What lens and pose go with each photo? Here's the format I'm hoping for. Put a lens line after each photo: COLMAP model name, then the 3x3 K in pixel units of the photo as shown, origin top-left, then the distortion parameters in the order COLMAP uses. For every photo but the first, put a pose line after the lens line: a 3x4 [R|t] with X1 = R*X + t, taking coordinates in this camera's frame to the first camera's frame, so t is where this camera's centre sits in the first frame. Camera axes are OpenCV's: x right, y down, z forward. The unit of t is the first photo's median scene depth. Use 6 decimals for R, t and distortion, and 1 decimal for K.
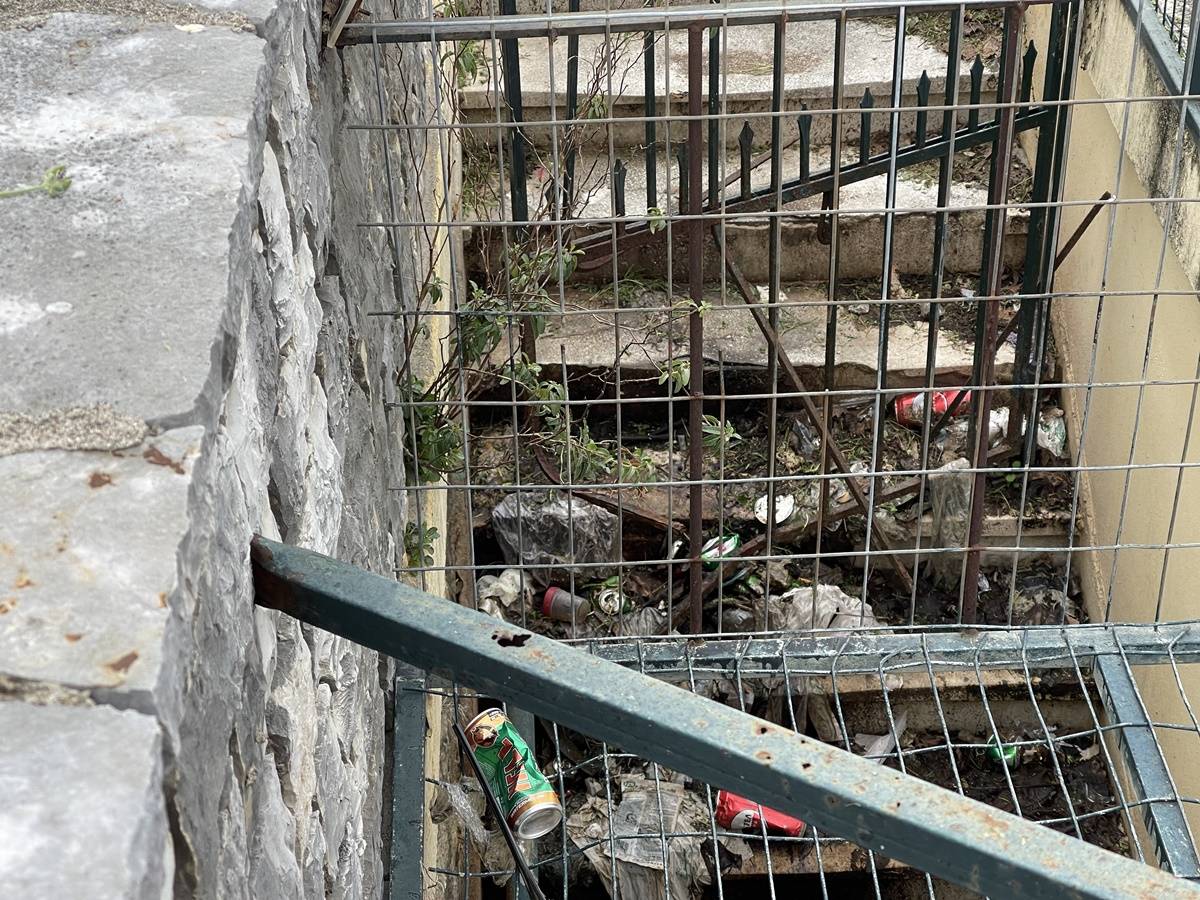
lens RADIAL K [[2217.5, 0, 600.0], [0, 2217.5, 450.0], [0, 0, 1]] dist [0.172684, -0.327079]
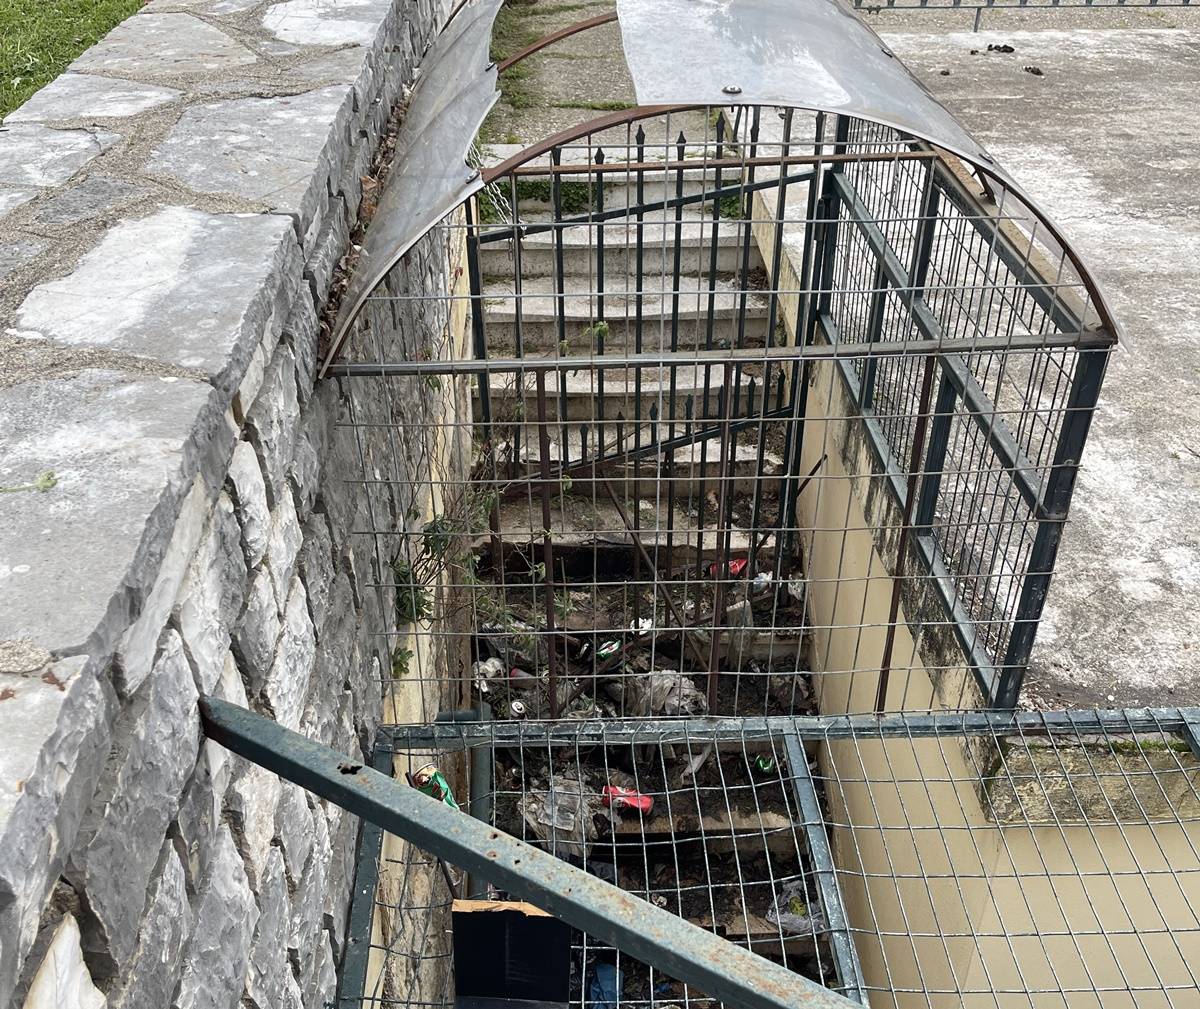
lens RADIAL K [[1220.0, 0, 601.6], [0, 1220.0, 567.4], [0, 0, 1]] dist [-0.002877, -0.019944]
pose [[0.999576, 0.017076, 0.023596, 0.102693], [-0.016848, 0.999810, -0.009812, -0.046578], [-0.023759, 0.009410, 0.999673, 0.110472]]
